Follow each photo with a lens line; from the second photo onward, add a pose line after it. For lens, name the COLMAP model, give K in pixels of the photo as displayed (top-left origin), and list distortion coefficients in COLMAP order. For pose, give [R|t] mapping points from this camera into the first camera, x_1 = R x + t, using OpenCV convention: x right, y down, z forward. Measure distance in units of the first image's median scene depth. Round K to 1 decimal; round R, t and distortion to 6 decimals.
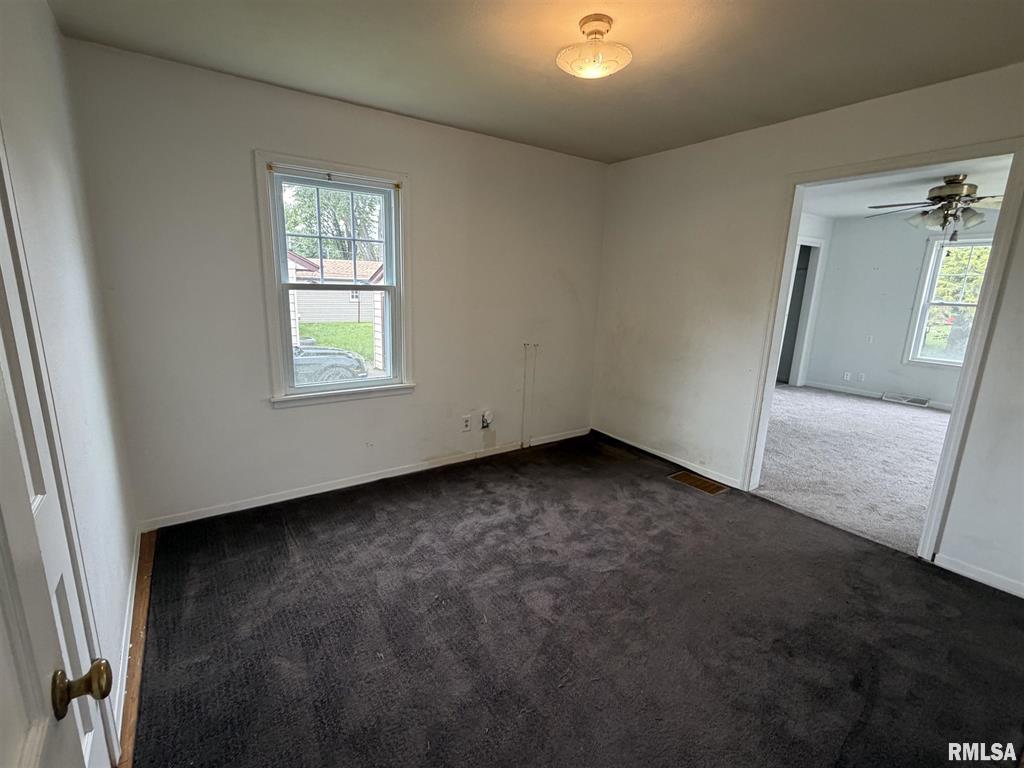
lens RADIAL K [[466.1, 0, 495.6], [0, 466.1, 386.1], [0, 0, 1]] dist [-0.002176, 0.000332]
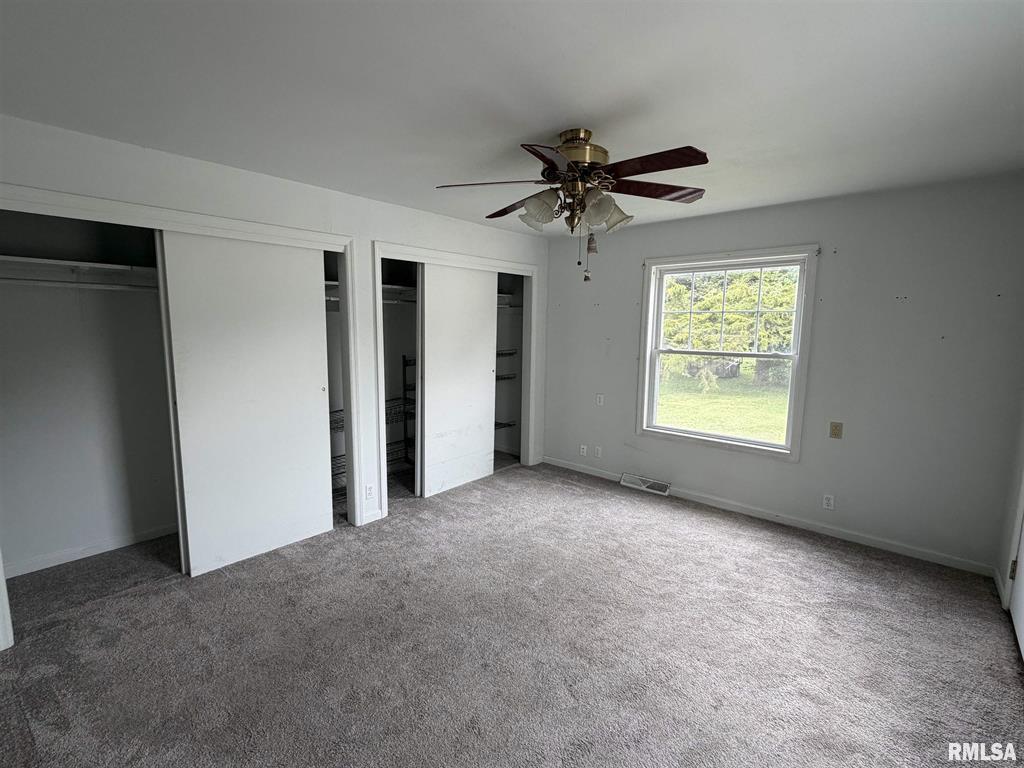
lens RADIAL K [[466.1, 0, 495.6], [0, 466.1, 386.1], [0, 0, 1]] dist [-0.002176, 0.000332]
pose [[0.972109, -0.048346, 0.229492, 0.516243], [0.066679, 0.995114, -0.072809, -0.086614], [-0.224851, 0.086080, 0.970584, 0.355557]]
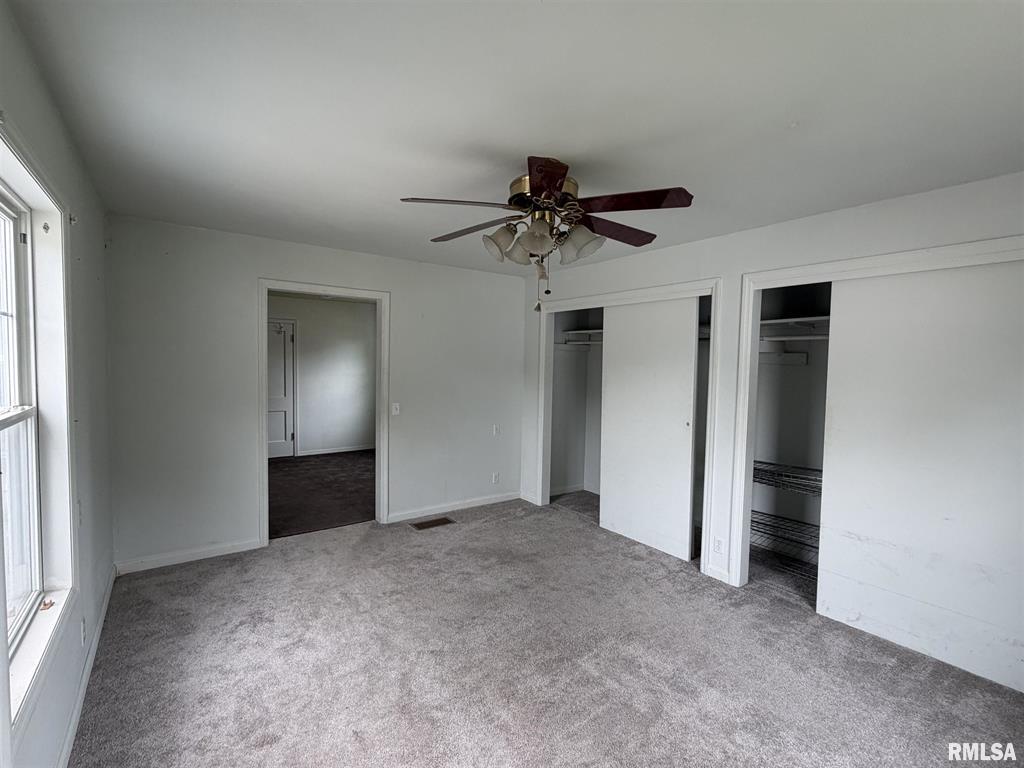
lens RADIAL K [[466.1, 0, 495.6], [0, 466.1, 386.1], [0, 0, 1]] dist [-0.002176, 0.000332]
pose [[0.015798, 0.027975, -0.999484, 1.066603], [-0.235086, 0.971691, 0.023481, -0.143379], [0.971846, 0.234594, 0.021927, 0.695096]]
